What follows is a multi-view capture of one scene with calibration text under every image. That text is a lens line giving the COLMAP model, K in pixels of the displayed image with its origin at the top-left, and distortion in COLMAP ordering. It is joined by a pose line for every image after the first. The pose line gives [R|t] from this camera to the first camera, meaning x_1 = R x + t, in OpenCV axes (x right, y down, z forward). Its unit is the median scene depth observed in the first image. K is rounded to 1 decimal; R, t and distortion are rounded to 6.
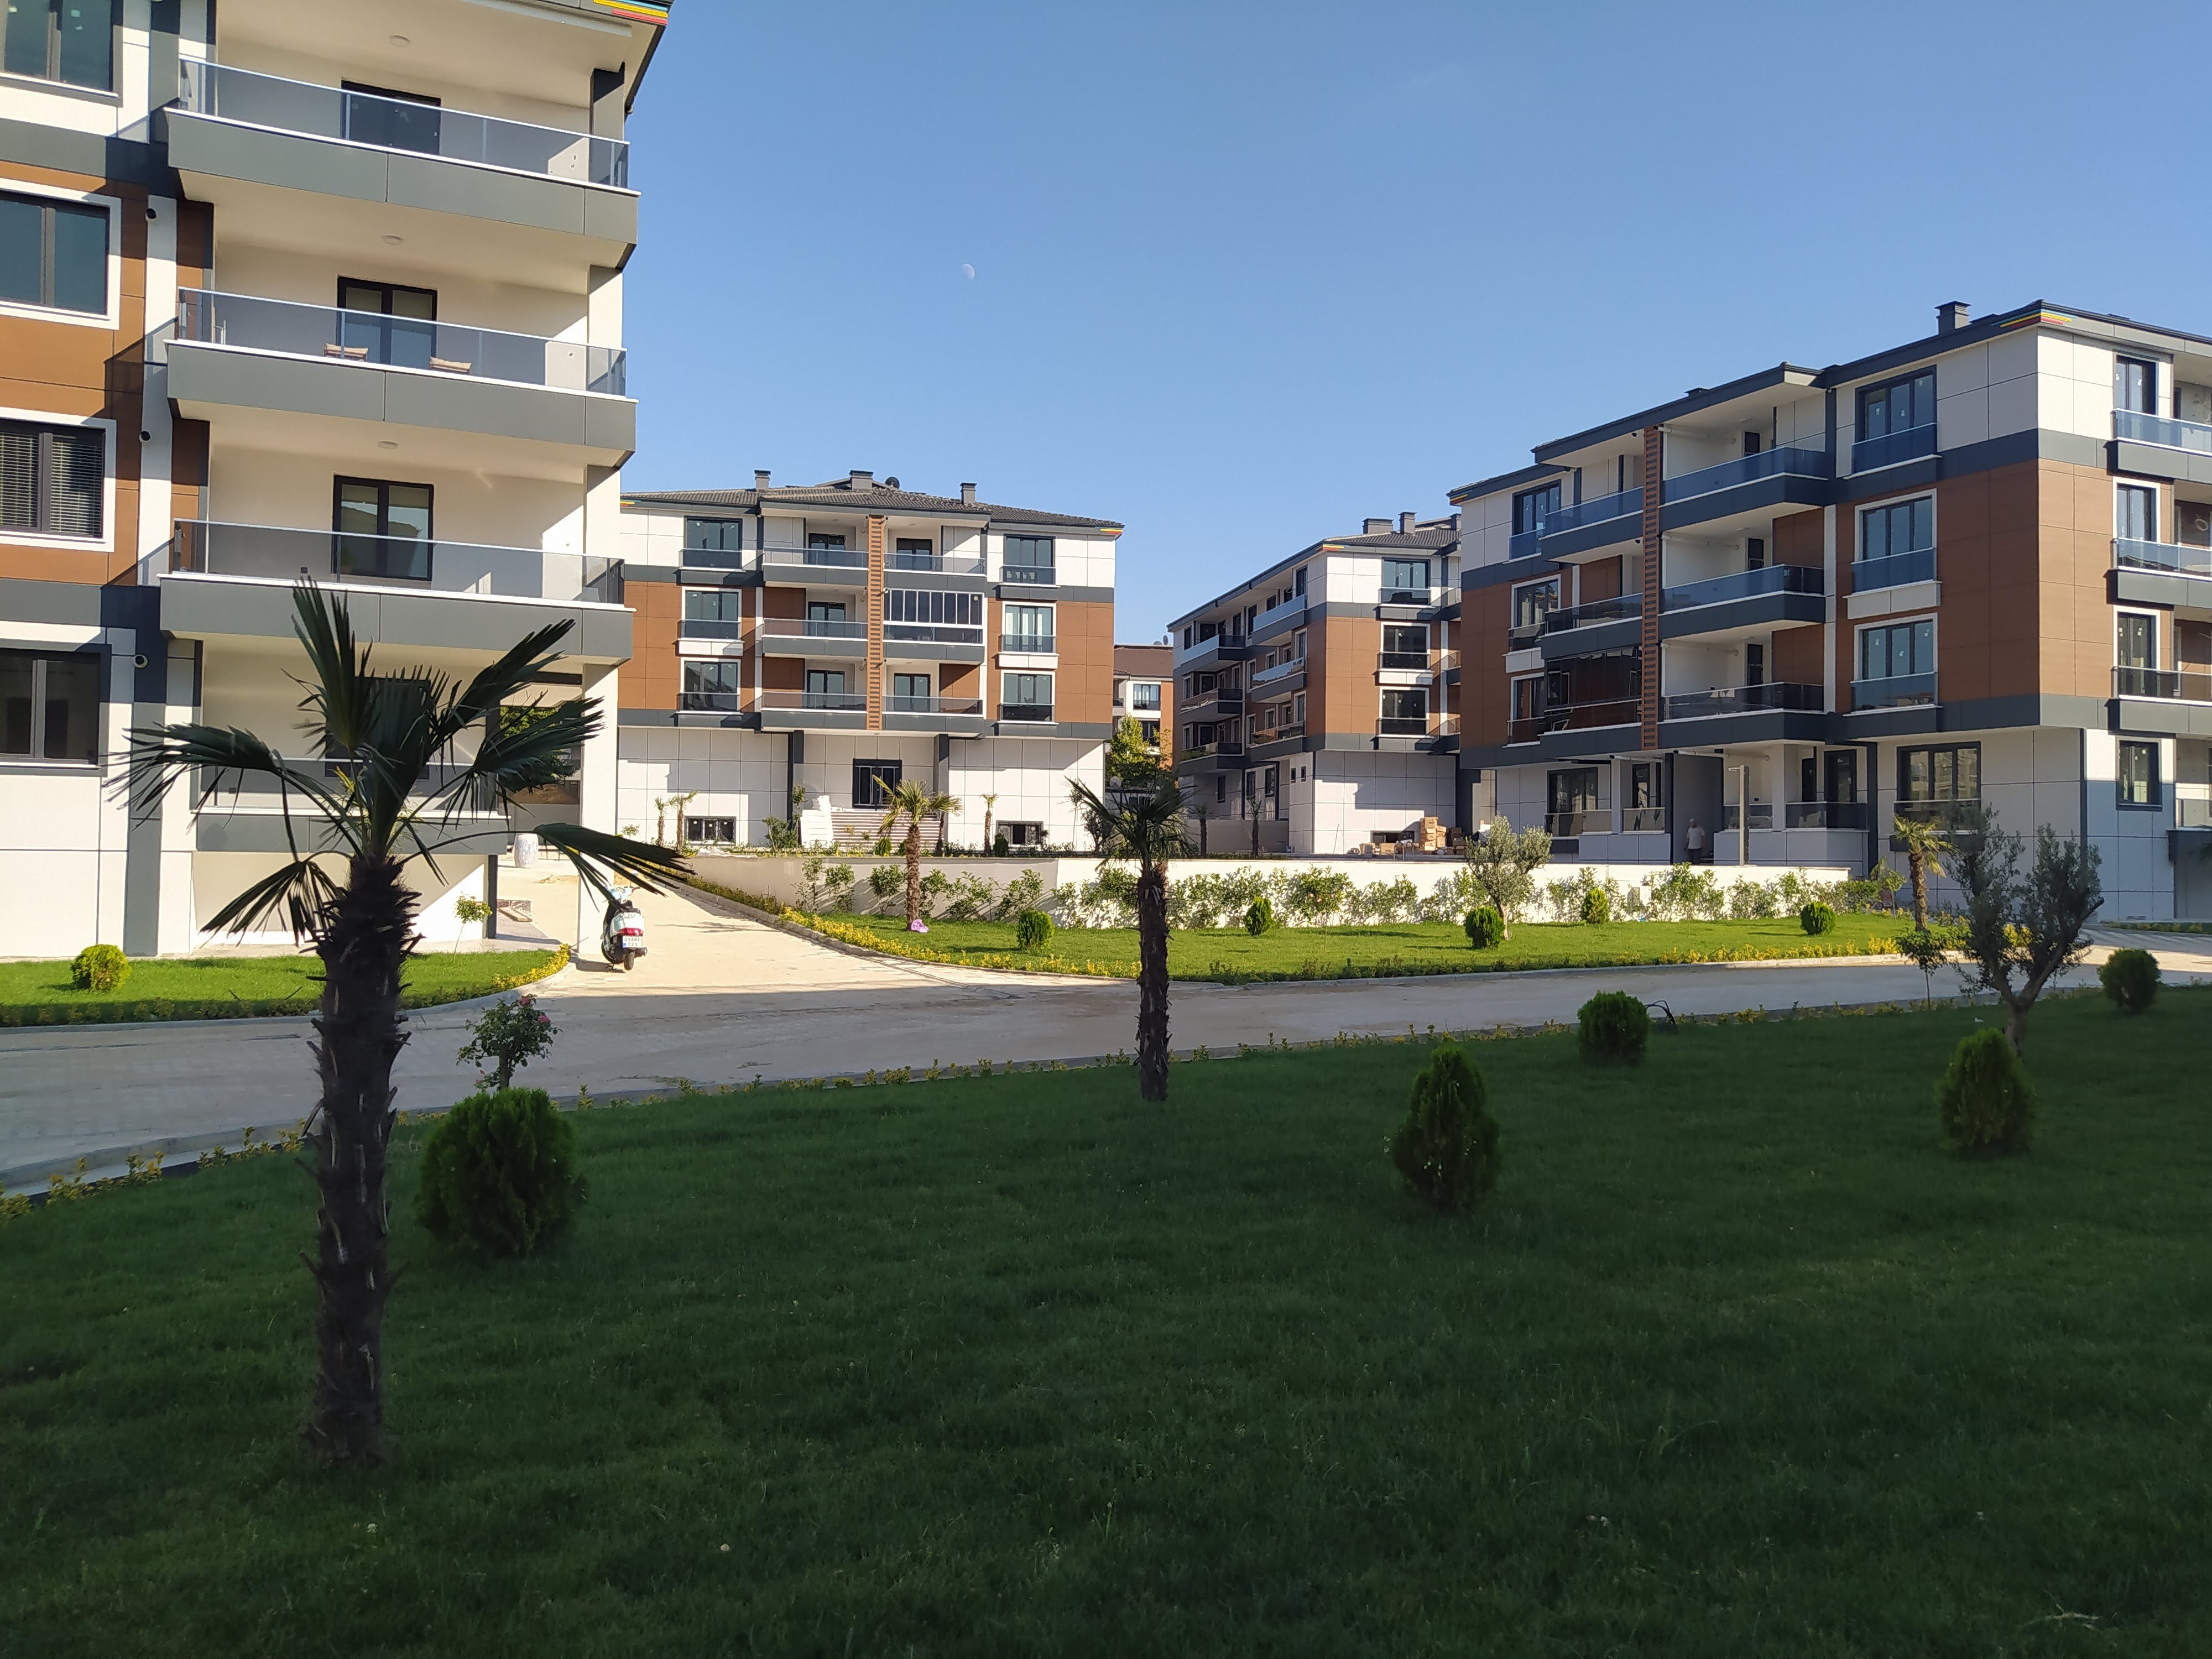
lens RADIAL K [[1653.5, 0, 1106.0], [0, 1653.5, 829.5], [0, 0, 1]] dist [0.067572, -0.121566]
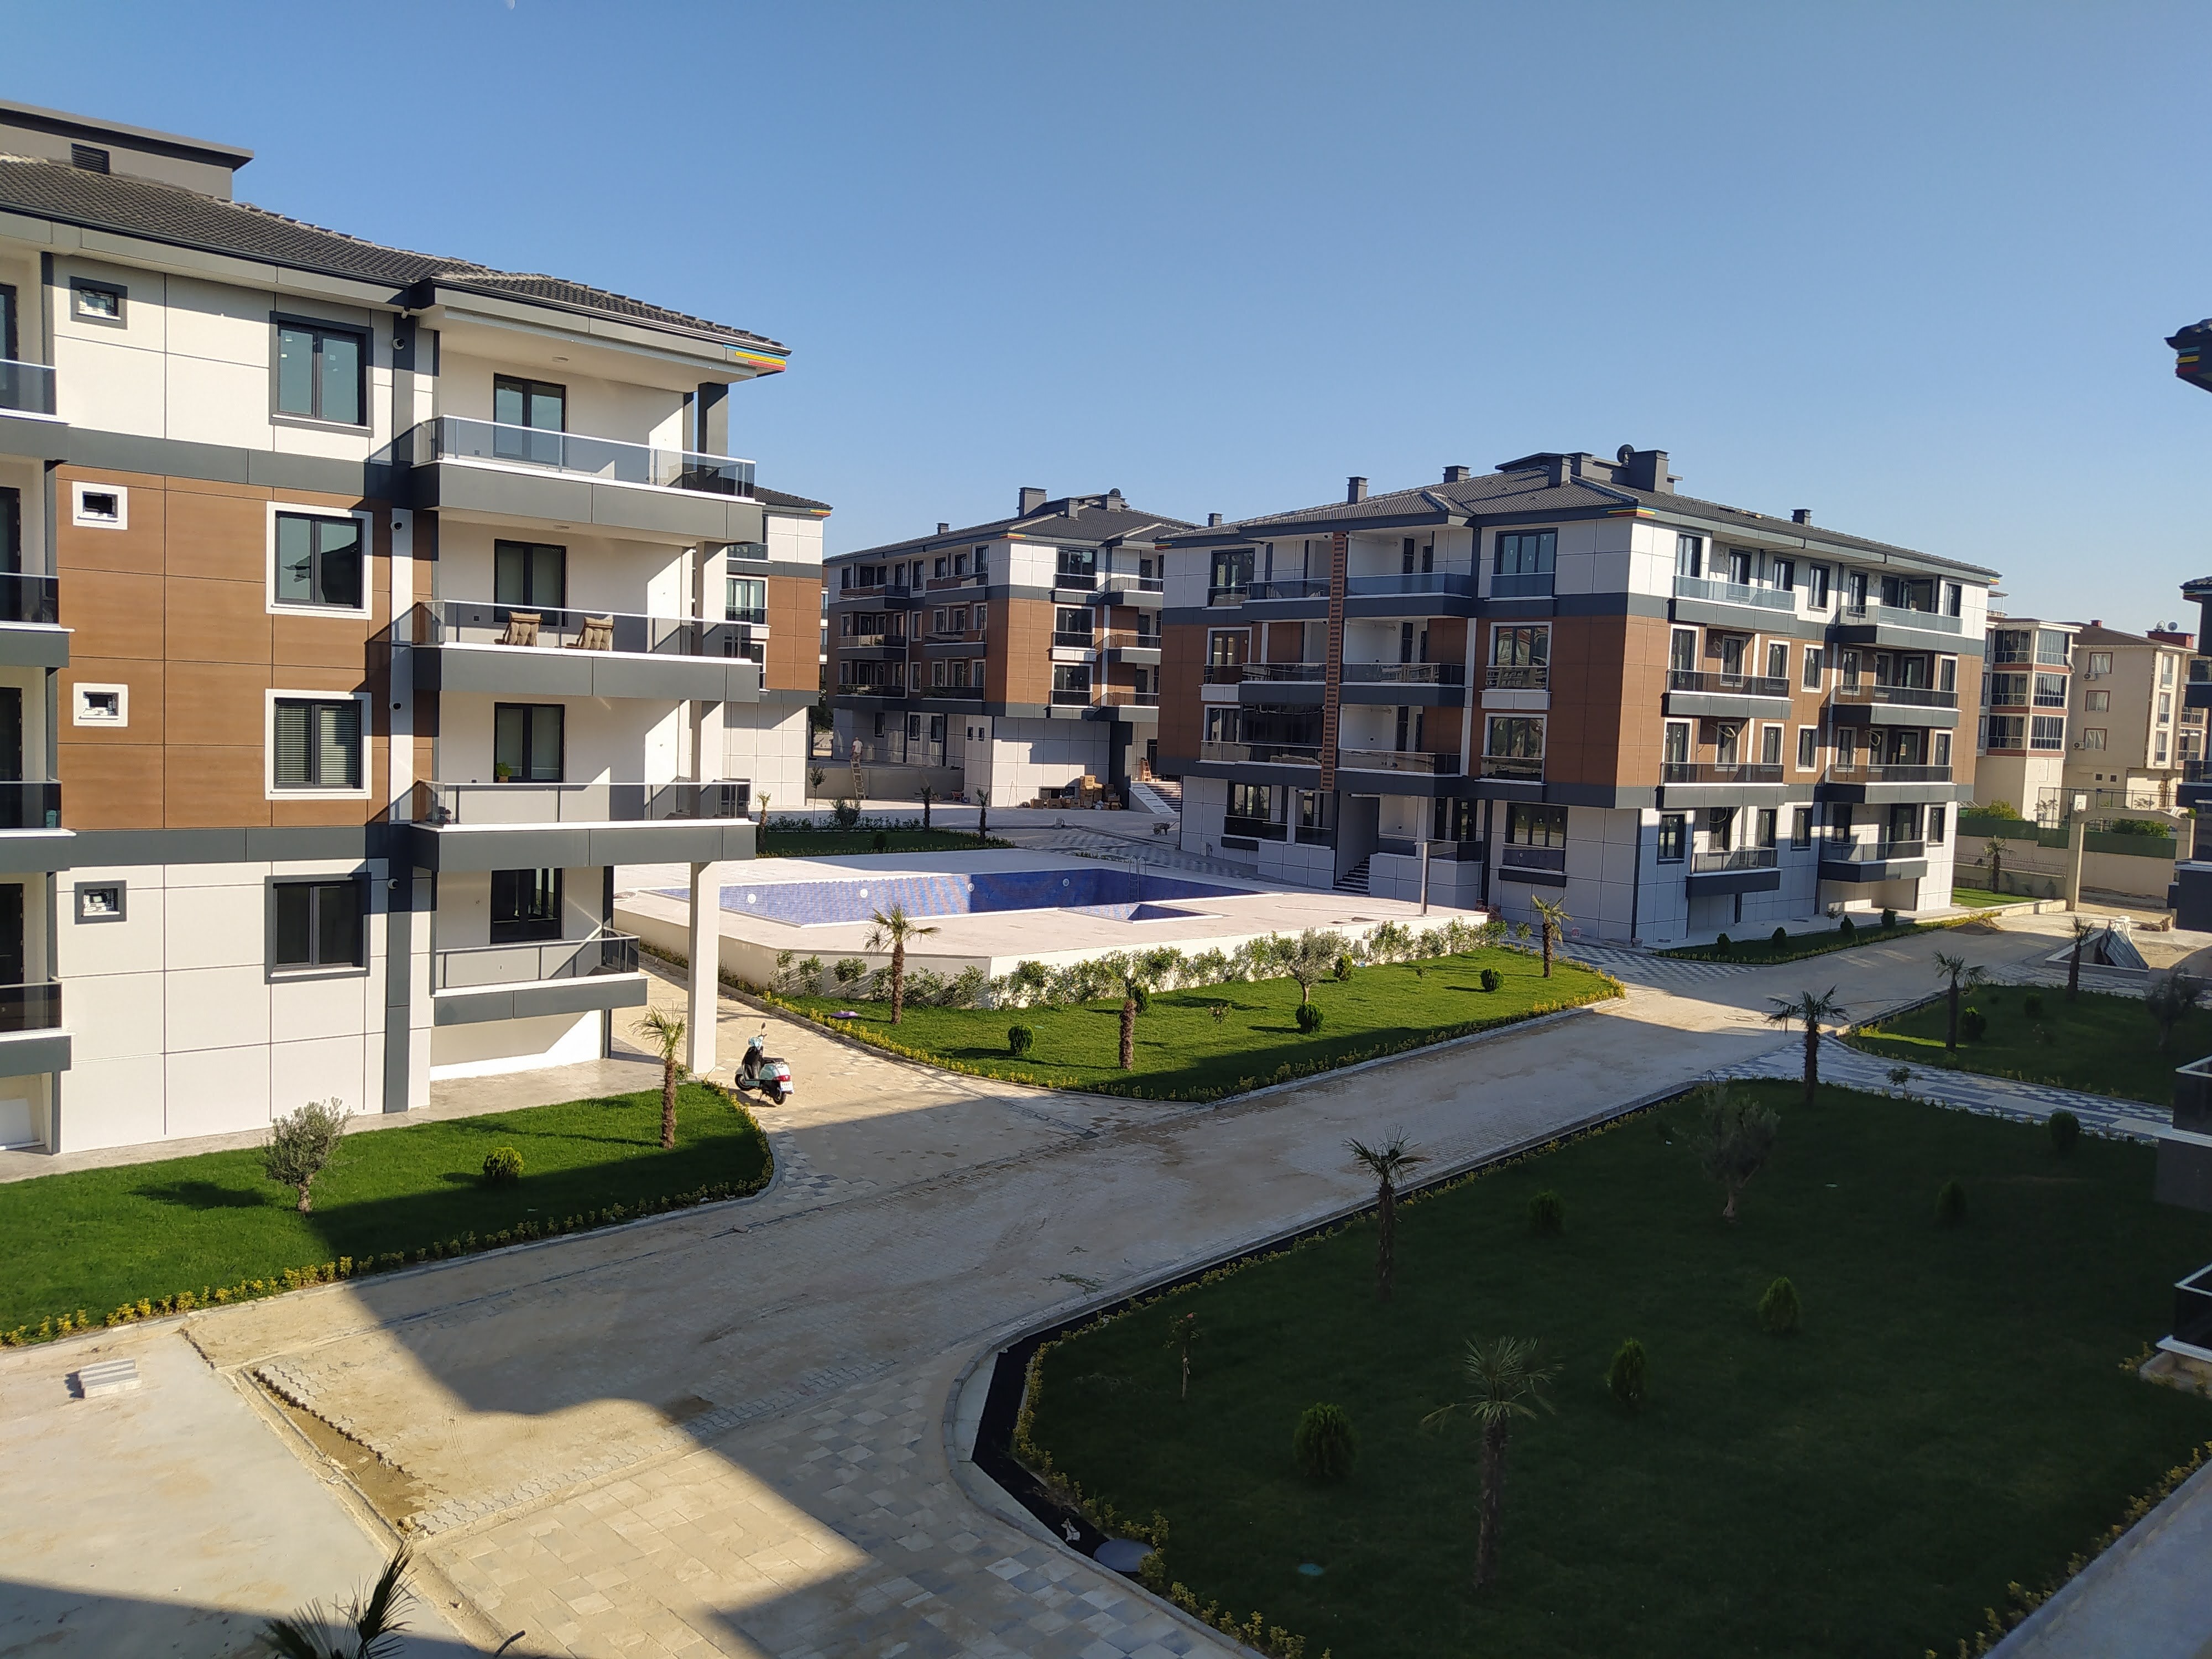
lens RADIAL K [[1653.5, 0, 1106.0], [0, 1653.5, 829.5], [0, 0, 1]] dist [0.067572, -0.121566]
pose [[0.958222, 0.005551, 0.285973, -0.217073], [-0.034558, 0.994734, 0.096486, -0.145157], [-0.283932, -0.102338, 0.953368, -0.183512]]
